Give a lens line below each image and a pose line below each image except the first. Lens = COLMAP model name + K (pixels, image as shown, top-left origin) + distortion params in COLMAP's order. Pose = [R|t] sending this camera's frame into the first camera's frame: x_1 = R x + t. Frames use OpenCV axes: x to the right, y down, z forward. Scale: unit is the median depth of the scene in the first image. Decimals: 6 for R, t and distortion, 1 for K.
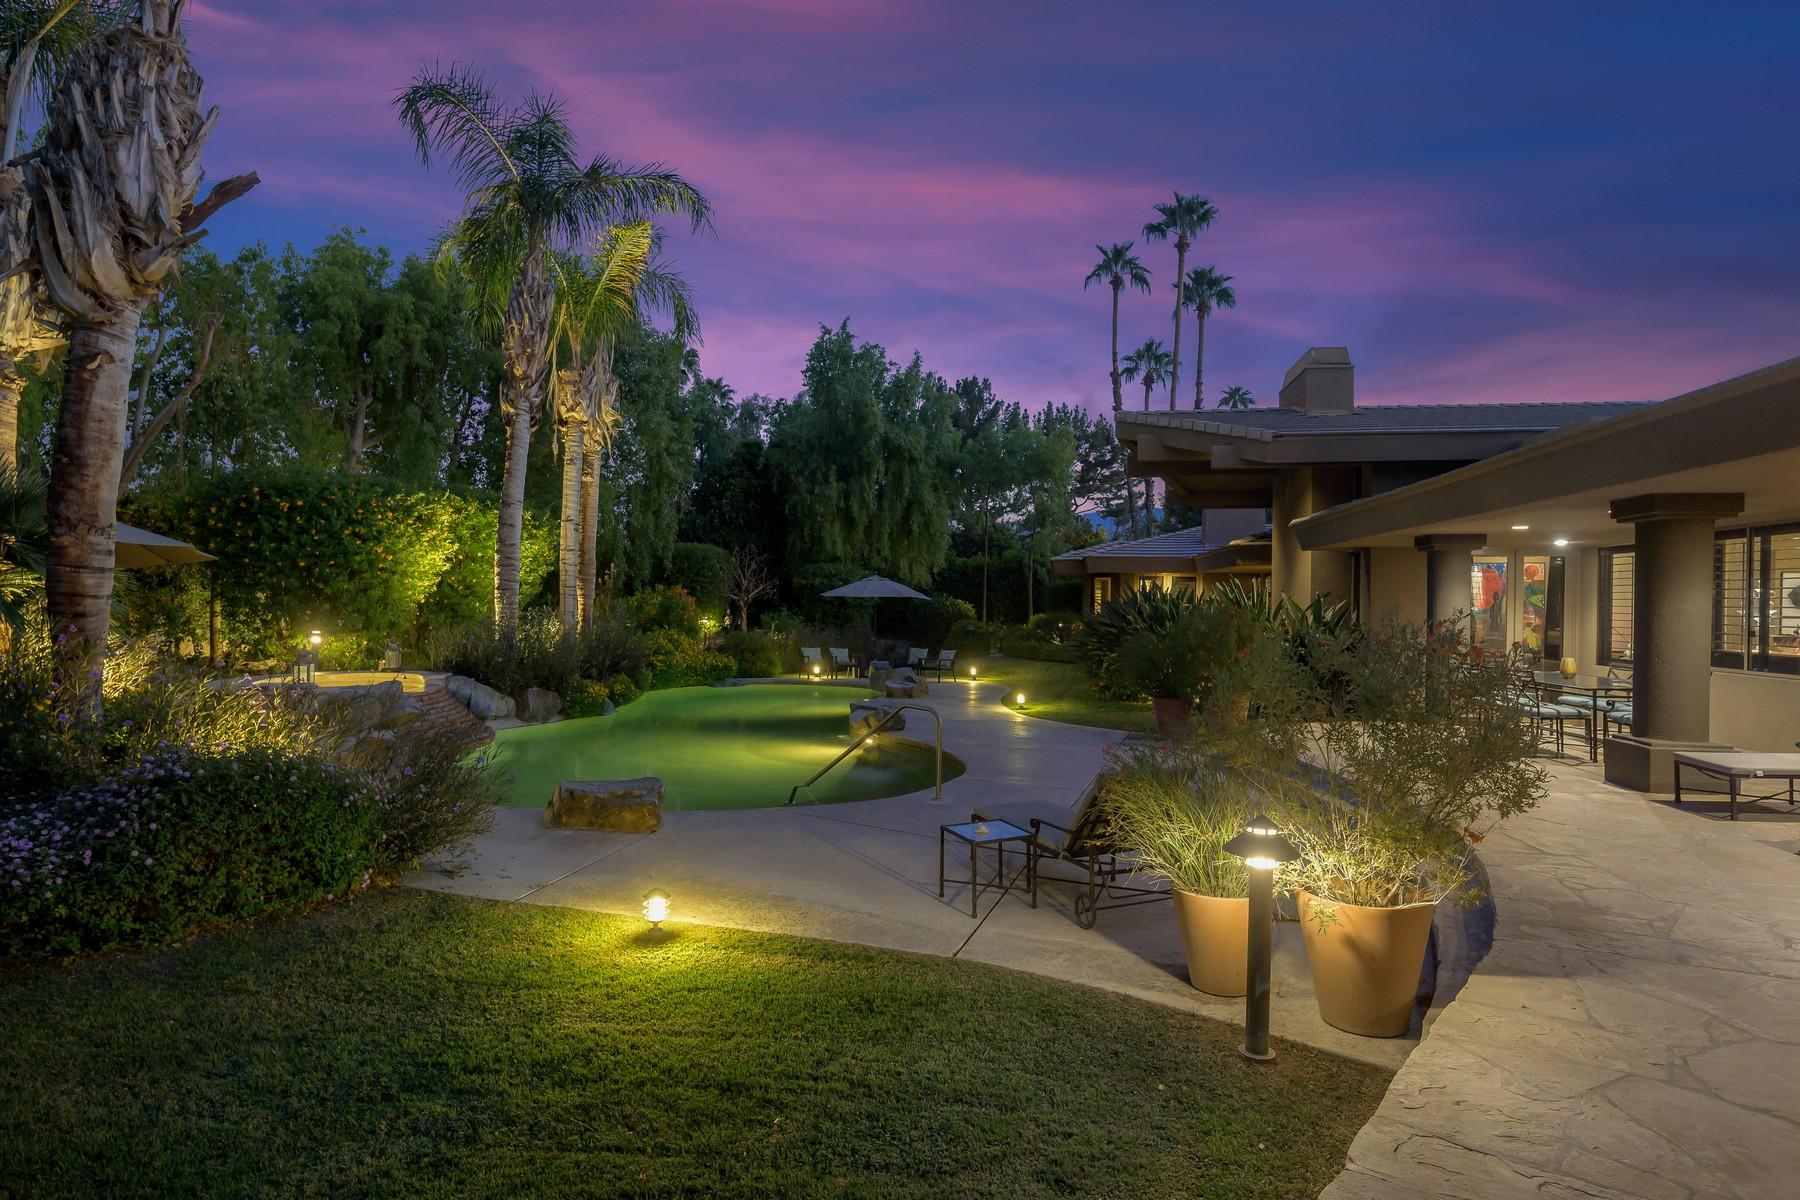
lens RADIAL K [[973.7, 0, 898.2], [0, 973.7, 604.9], [0, 0, 1]] dist [0.002449, -0.003228]
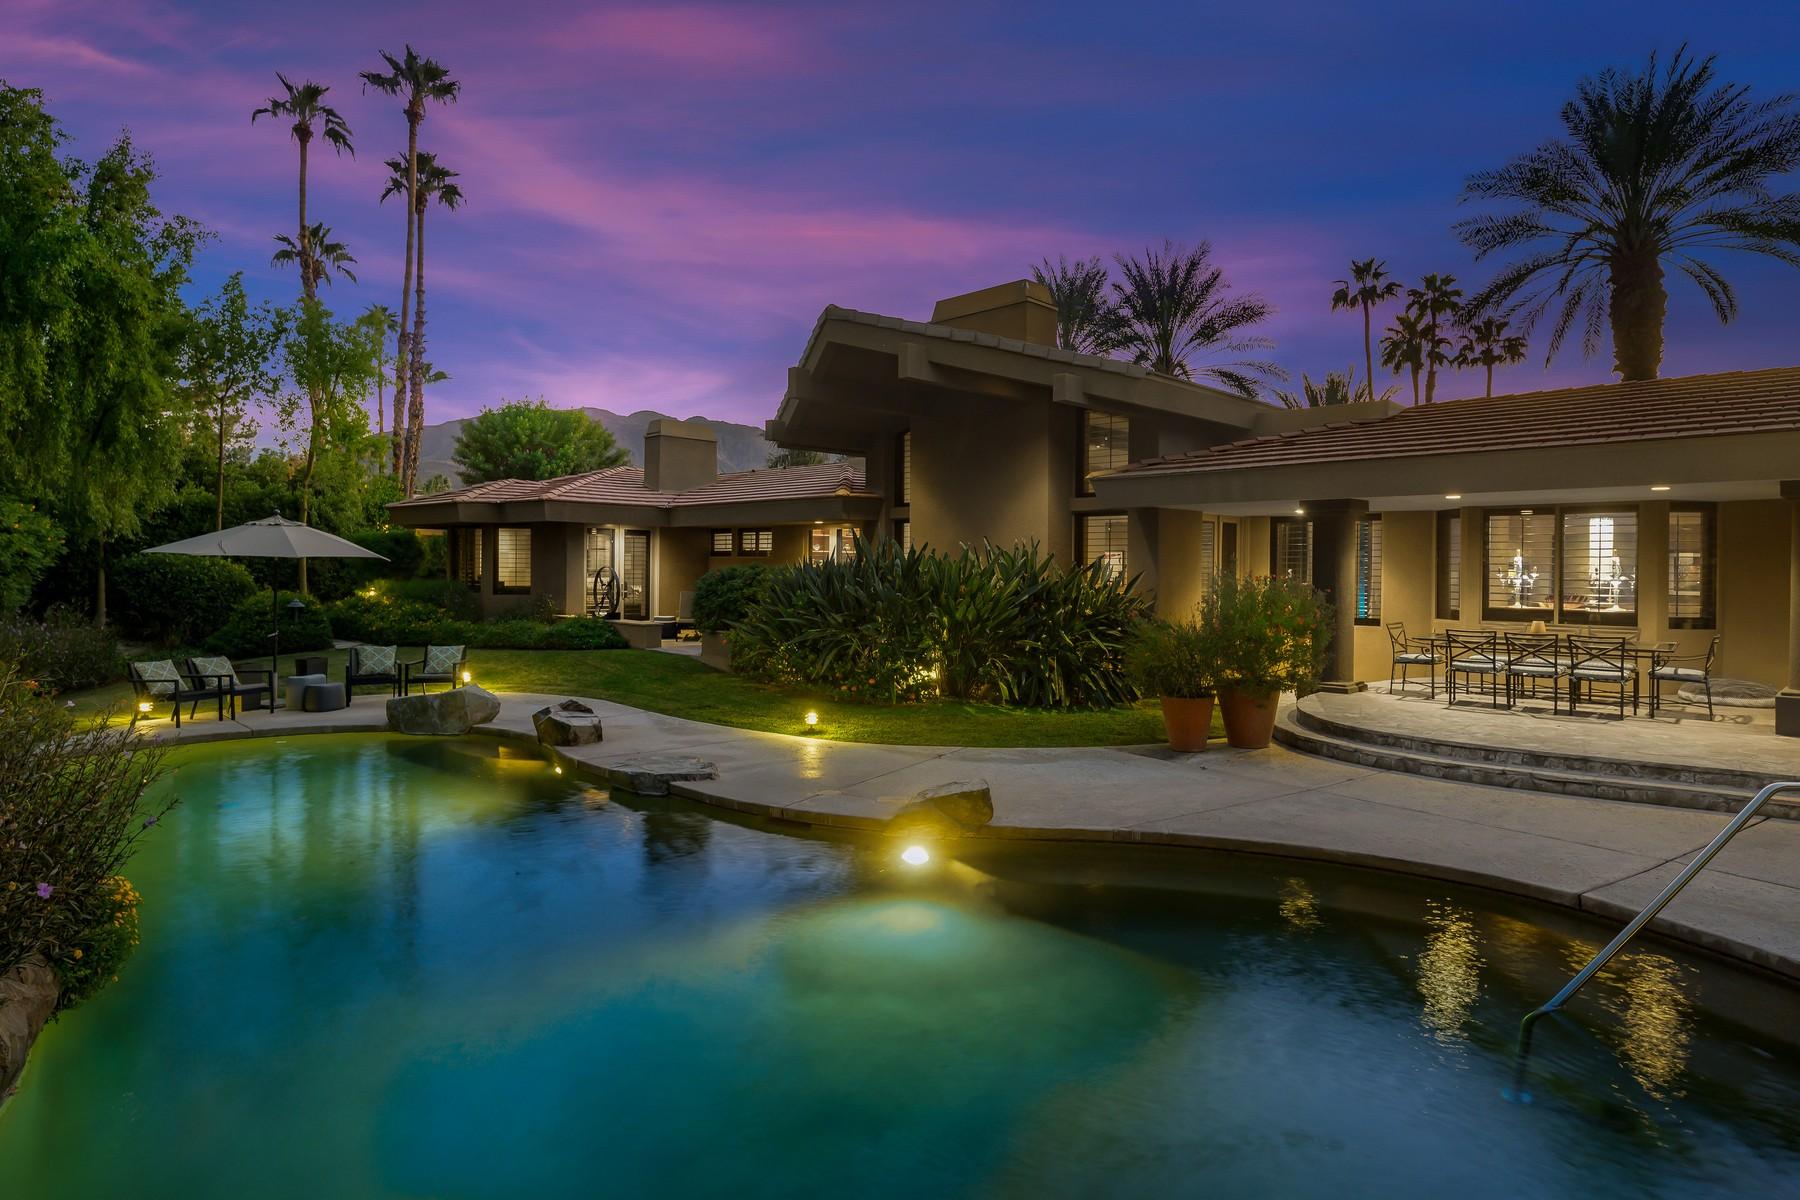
lens RADIAL K [[971.2, 0, 895.9], [0, 971.2, 585.8], [0, 0, 1]] dist [0.003577, -0.003256]
pose [[0.589528, -0.022026, 0.807448, -0.366493], [-0.000720, 0.999613, 0.027793, -0.009743], [-0.807748, -0.016966, 0.589284, 0.571503]]
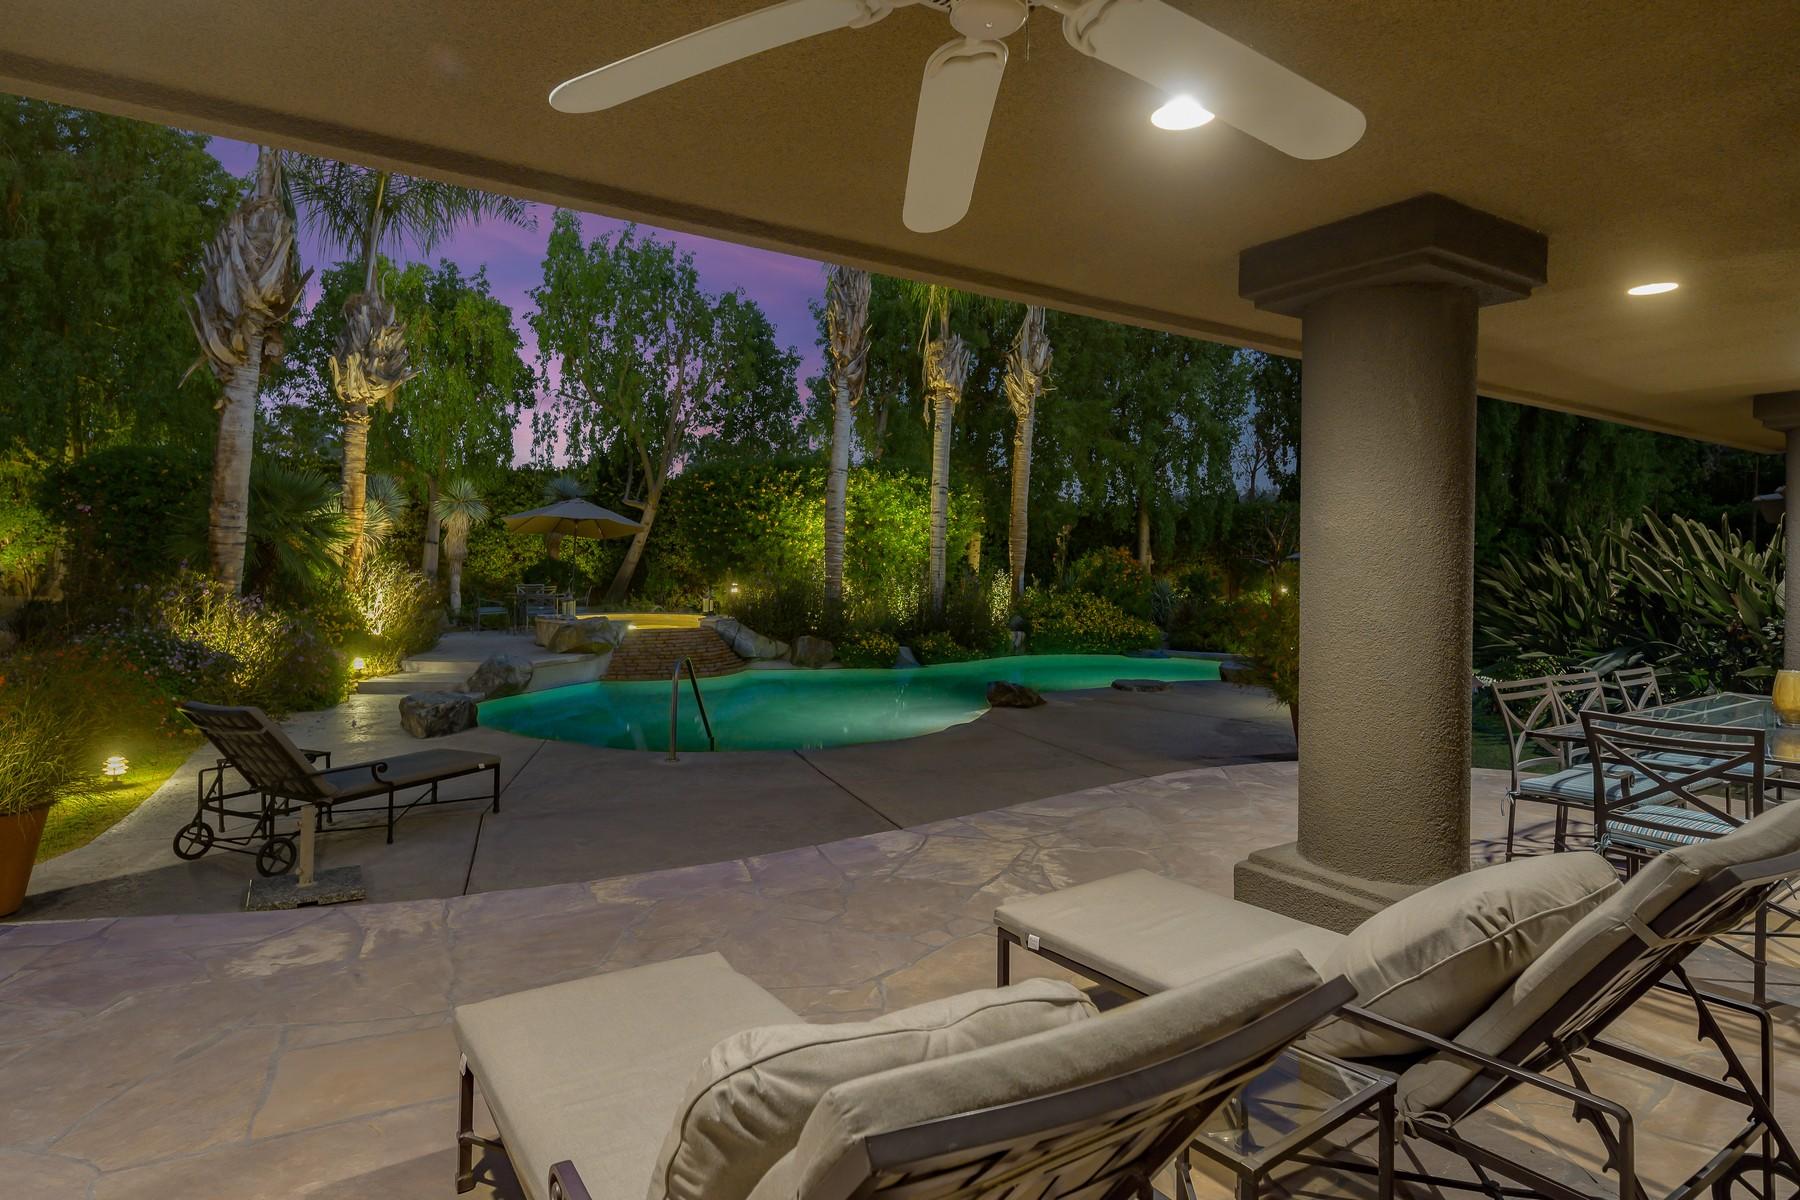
lens RADIAL K [[988.0, 0, 891.2], [0, 988.0, 558.8], [0, 0, 1]] dist [0.002336, -0.000876]
pose [[0.658786, -0.004490, -0.752317, 0.452887], [-0.011435, 0.999807, -0.015981, 0.011705], [0.752243, 0.019131, 0.658608, 0.276699]]
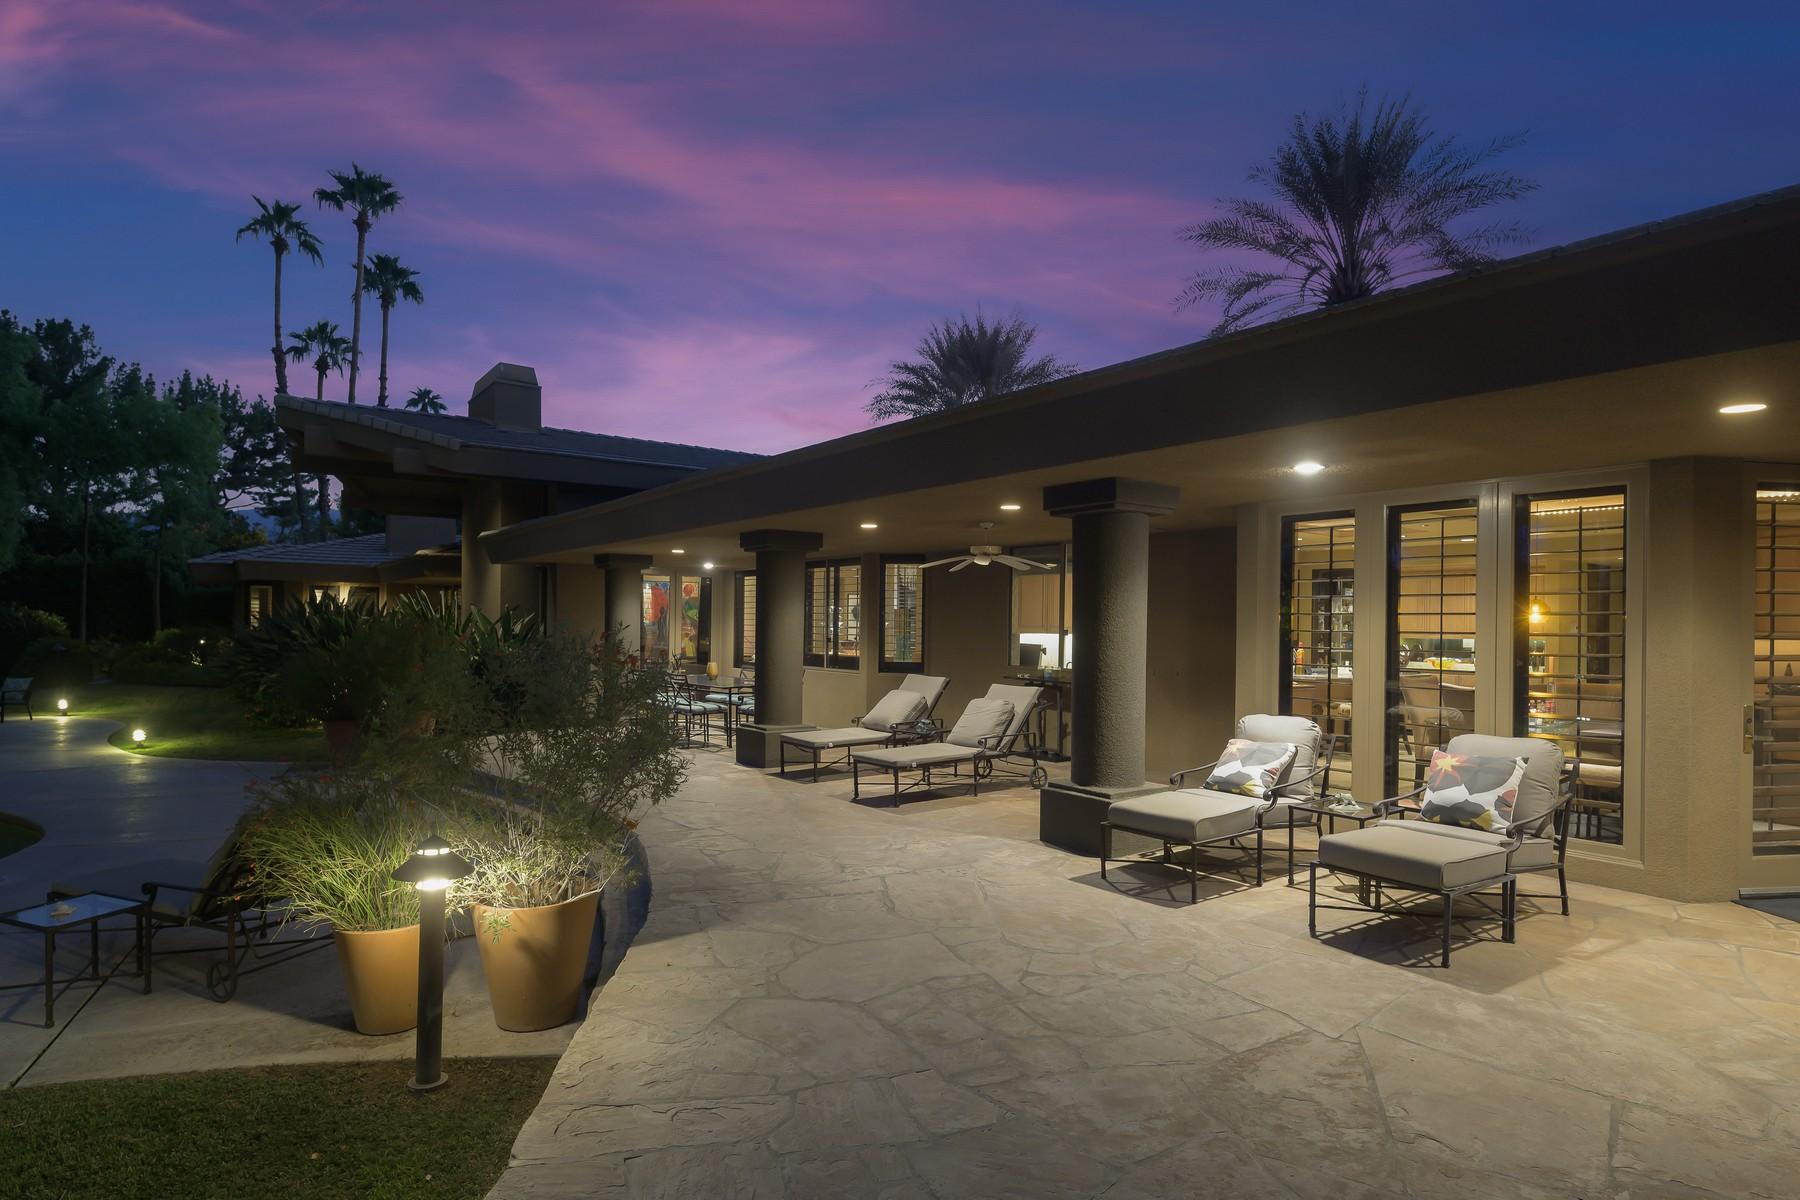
lens RADIAL K [[972.1, 0, 894.3], [0, 972.1, 627.2], [0, 0, 1]] dist [0.002457, -0.002569]
pose [[0.709986, -0.005573, 0.704194, 0.004619], [-0.001081, 0.999959, 0.009004, 0.000116], [-0.704215, -0.007154, 0.709950, -0.001228]]
